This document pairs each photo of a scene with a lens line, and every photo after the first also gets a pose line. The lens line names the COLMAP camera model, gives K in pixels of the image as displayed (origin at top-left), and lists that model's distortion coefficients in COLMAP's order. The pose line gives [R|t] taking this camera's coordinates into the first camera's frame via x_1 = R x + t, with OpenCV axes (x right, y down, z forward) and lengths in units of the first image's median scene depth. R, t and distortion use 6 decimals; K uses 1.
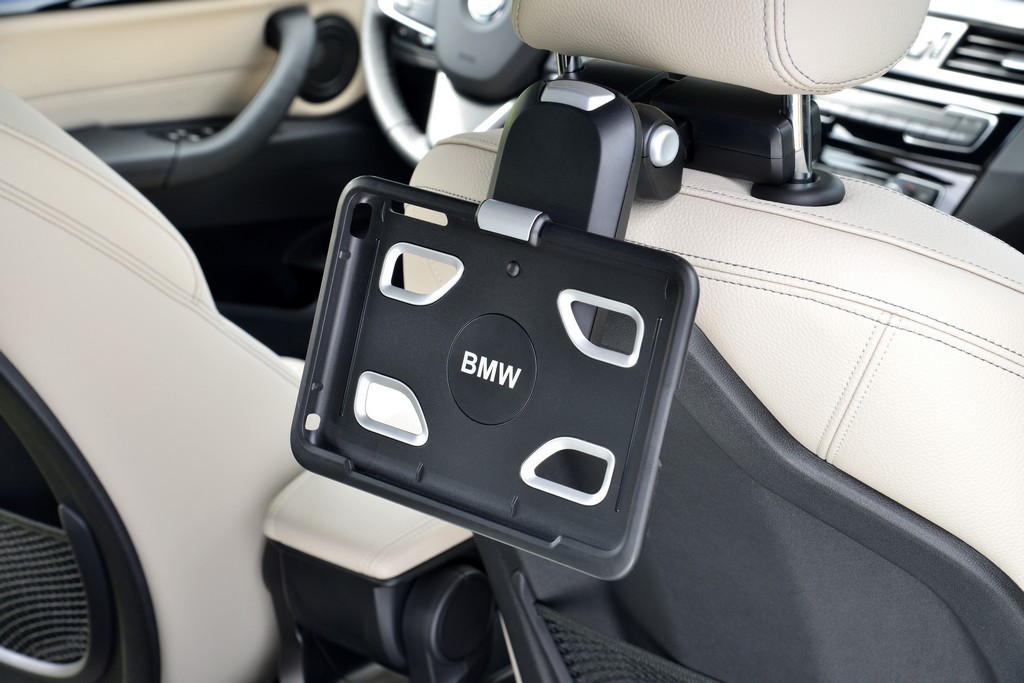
lens RADIAL K [[2009.6, 0, 512.0], [0, 2009.6, 341.5], [0, 0, 1]] dist [0.395067, 0.319343]
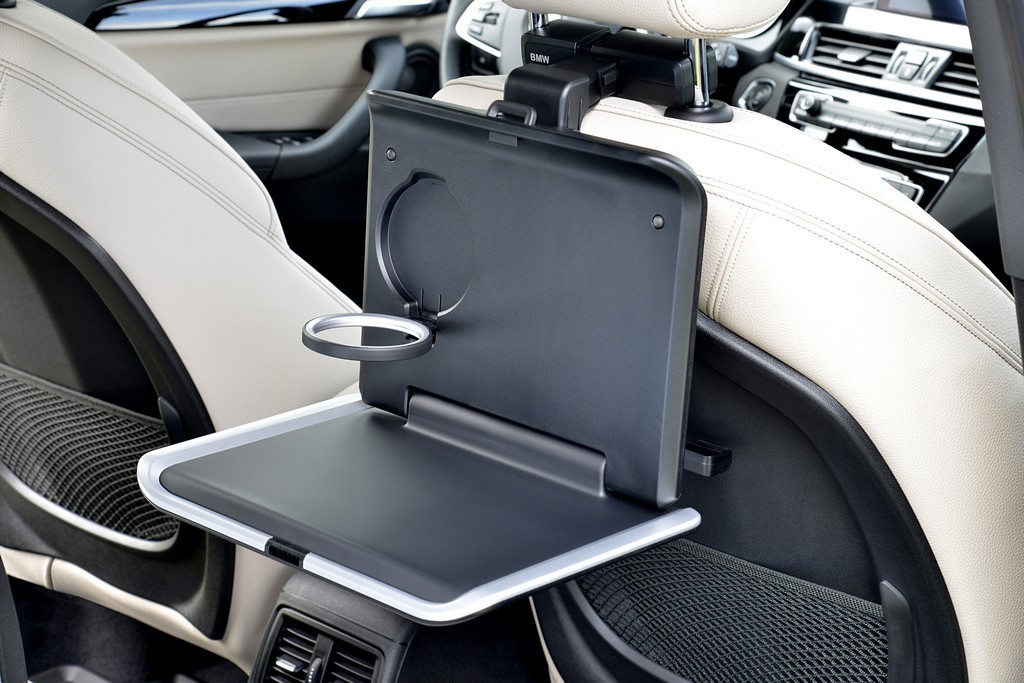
lens RADIAL K [[2009.6, 0, 512.0], [0, 2009.6, 341.5], [0, 0, 1]] dist [0.395067, 0.319343]
pose [[0.997128, 0.034239, -0.067551, 0.082437], [-0.037202, 0.998378, -0.043106, 0.098840], [0.065966, 0.045496, 0.996784, -0.237591]]
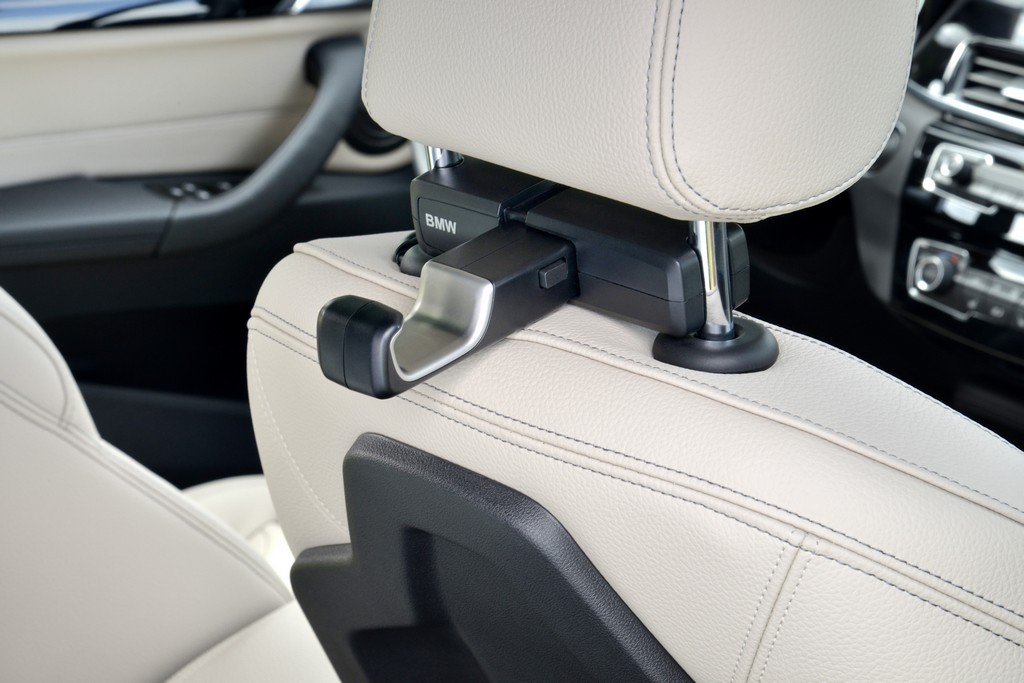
lens RADIAL K [[2465.9, 0, 508.2], [0, 2465.9, 367.0], [0, 0, 1]] dist [0.530628, 0.559610]
pose [[0.993081, 0.050007, -0.106249, 0.117501], [-0.052372, 0.998436, -0.019588, -0.033563], [0.105103, 0.025017, 0.994147, 0.076818]]
